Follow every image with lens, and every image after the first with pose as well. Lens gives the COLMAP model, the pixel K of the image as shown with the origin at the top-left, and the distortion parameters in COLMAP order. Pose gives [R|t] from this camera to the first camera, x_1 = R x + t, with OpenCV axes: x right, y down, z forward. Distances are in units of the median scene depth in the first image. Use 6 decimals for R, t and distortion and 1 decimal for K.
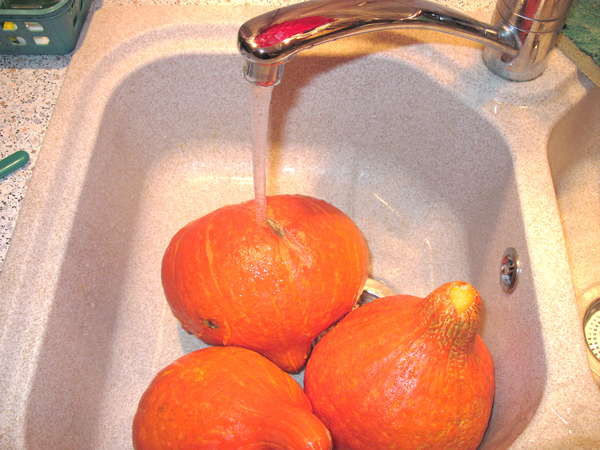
lens RADIAL K [[644.4, 0, 287.9], [0, 644.4, 232.1], [0, 0, 1]] dist [-0.094427, 0.000000]
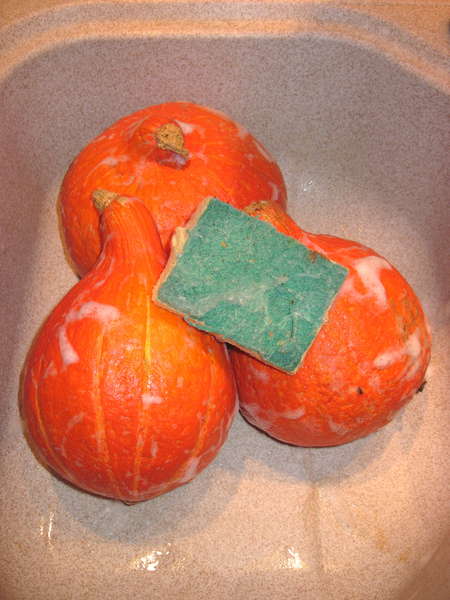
lens RADIAL K [[644.4, 0, 223.6], [0, 644.4, 297.7], [0, 0, 1]] dist [-0.094427, 0.000000]
pose [[0.998458, -0.032509, 0.044999, -0.036881], [0.032943, 0.999417, -0.008946, 0.065497], [-0.044682, 0.010414, 0.998947, 0.185006]]
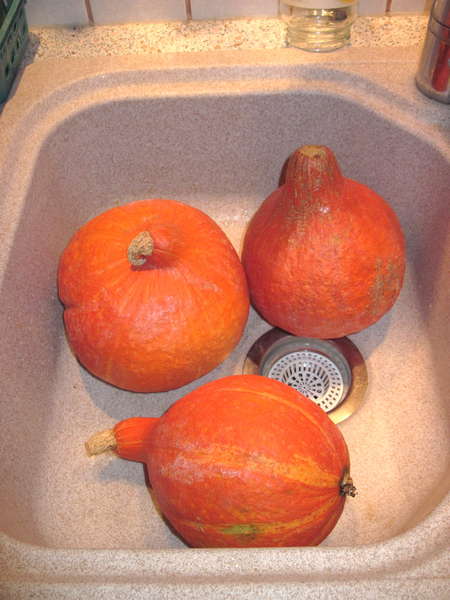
lens RADIAL K [[644.4, 0, 225.9], [0, 644.4, 301.8], [0, 0, 1]] dist [-0.094427, 0.000000]
pose [[0.998730, -0.049960, 0.006543, -0.015892], [0.050336, 0.995089, -0.085233, 0.126325], [-0.002253, 0.085454, 0.996340, 0.037072]]
